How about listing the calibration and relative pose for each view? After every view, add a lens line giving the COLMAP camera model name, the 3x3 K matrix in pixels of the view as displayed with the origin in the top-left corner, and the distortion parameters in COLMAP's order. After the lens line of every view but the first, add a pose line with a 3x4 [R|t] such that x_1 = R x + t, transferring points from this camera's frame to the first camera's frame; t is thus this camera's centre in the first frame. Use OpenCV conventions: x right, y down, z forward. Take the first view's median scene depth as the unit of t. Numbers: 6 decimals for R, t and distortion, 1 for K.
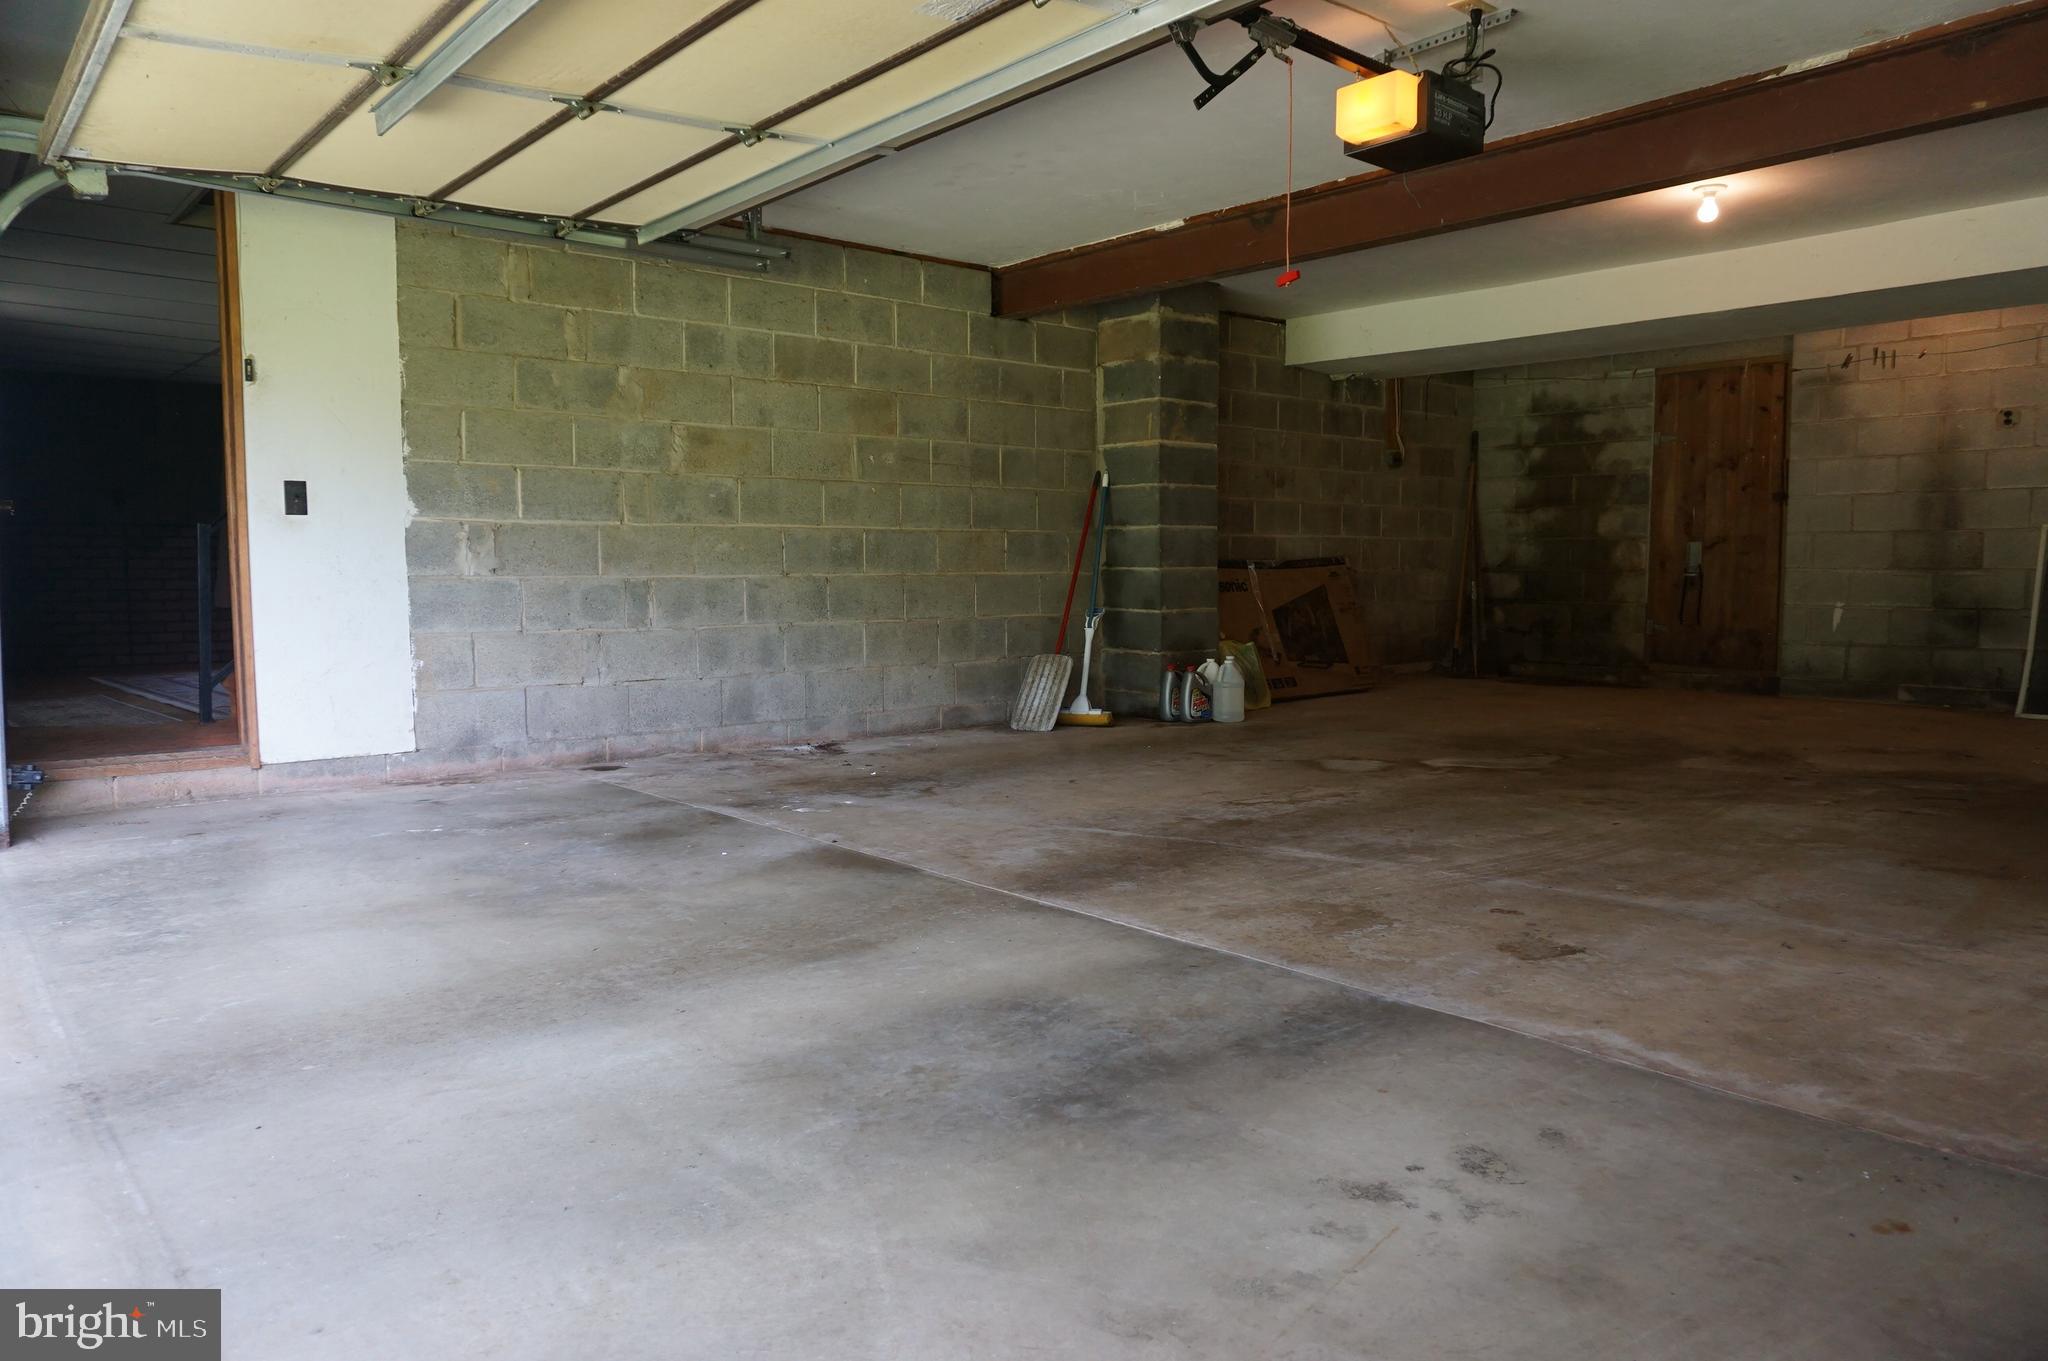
lens RADIAL K [[1355.9, 0, 1024.0], [0, 1355.9, 680.5], [0, 0, 1]] dist [-0.054980, 0.029822]
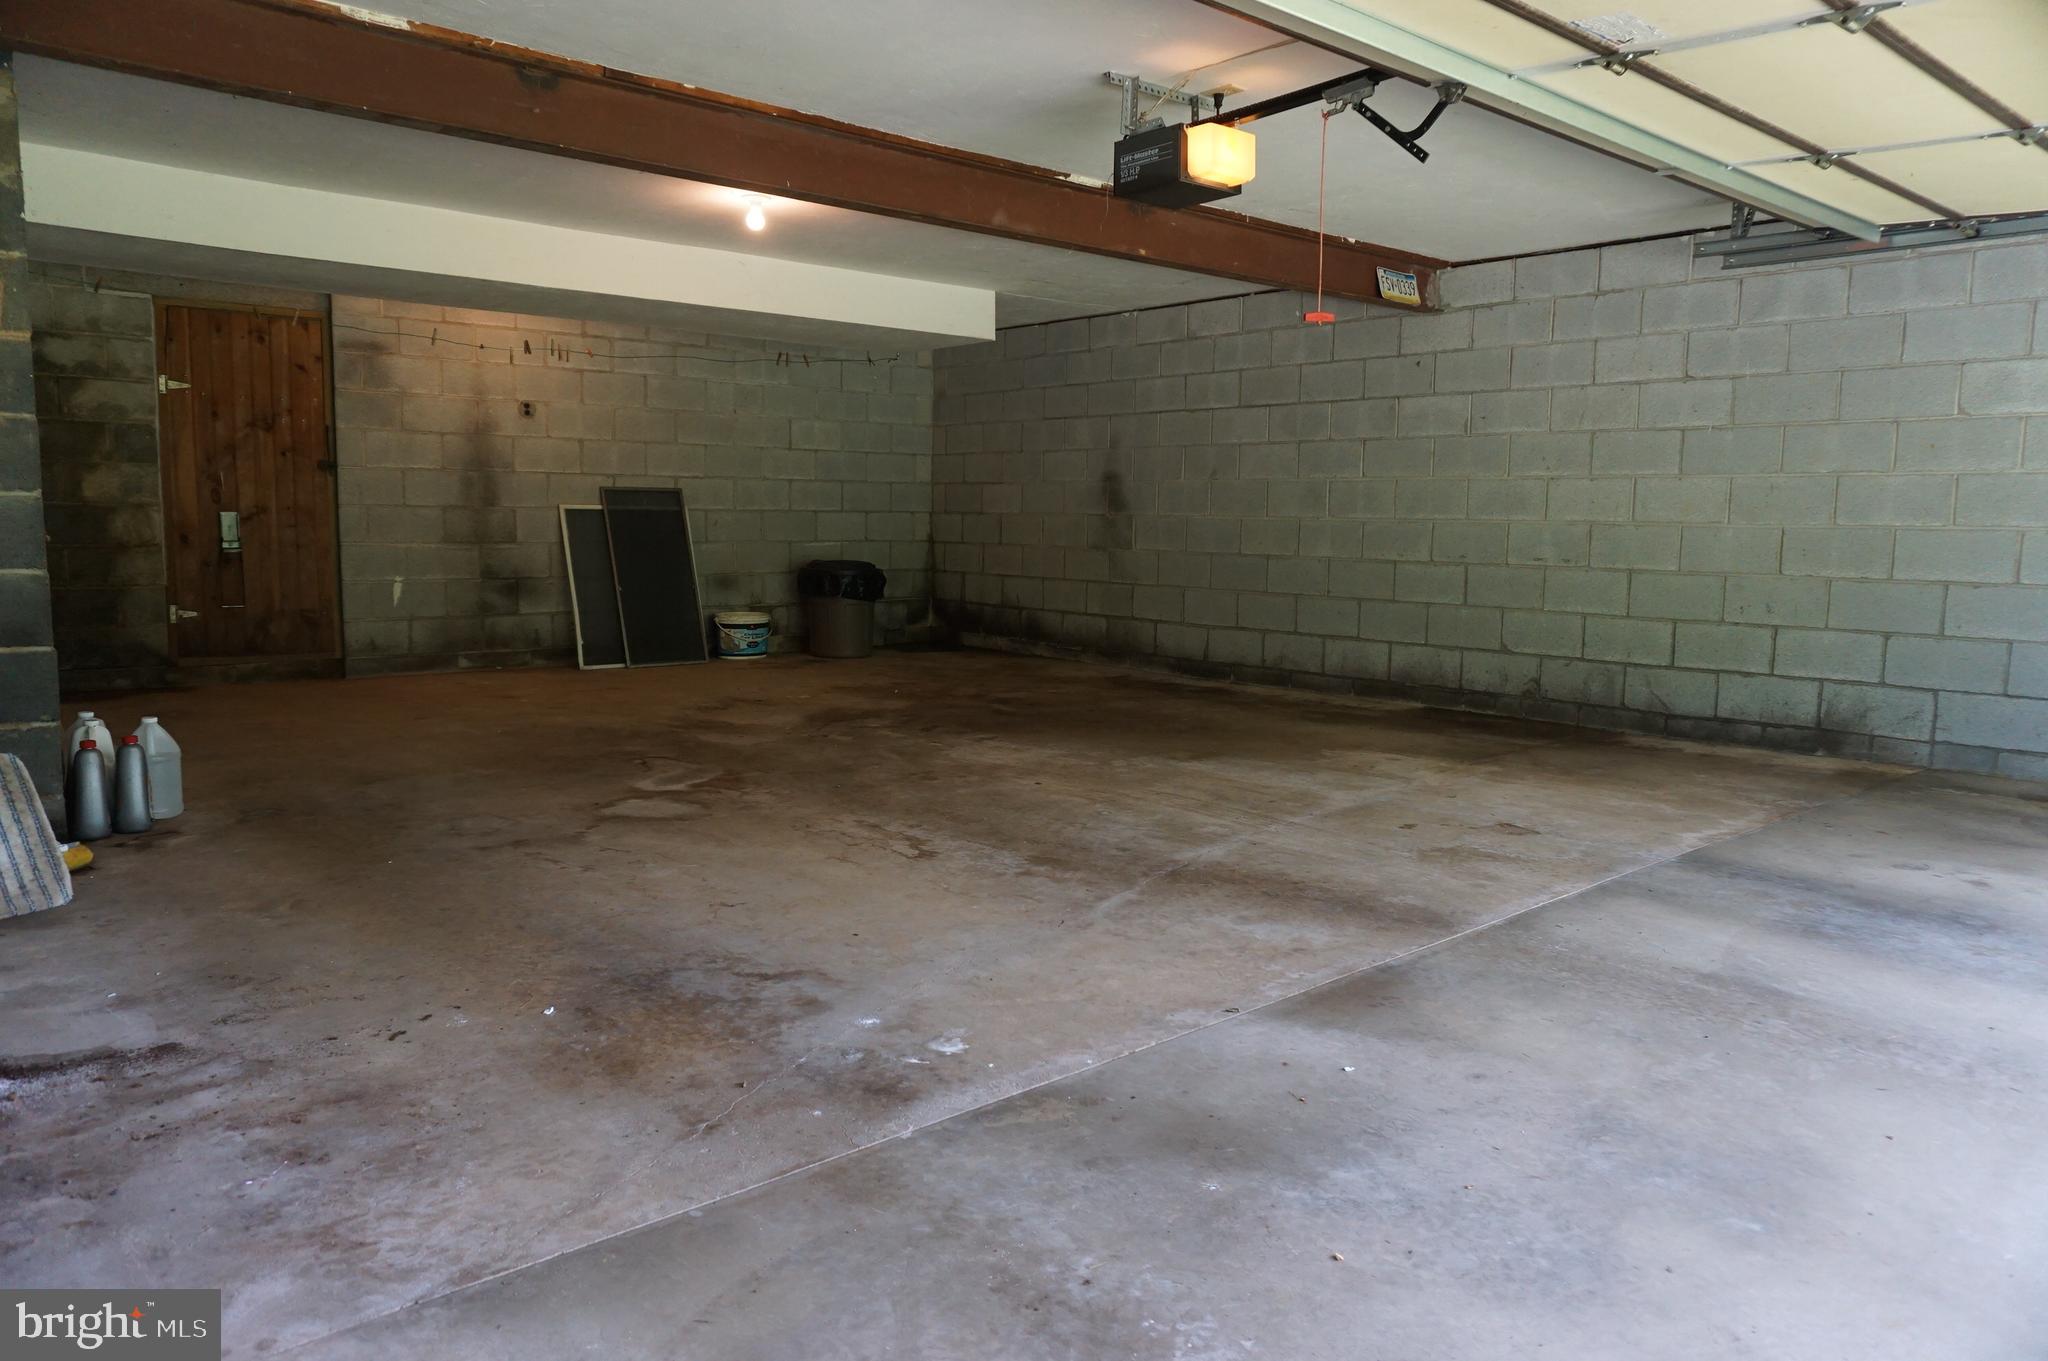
lens RADIAL K [[1355.9, 0, 1024.0], [0, 1355.9, 680.5], [0, 0, 1]] dist [-0.054980, 0.029822]
pose [[-0.005810, -0.112316, 0.993656, -0.393688], [0.067872, 0.991337, 0.112451, -0.062945], [-0.997677, 0.068095, 0.001863, 0.541380]]
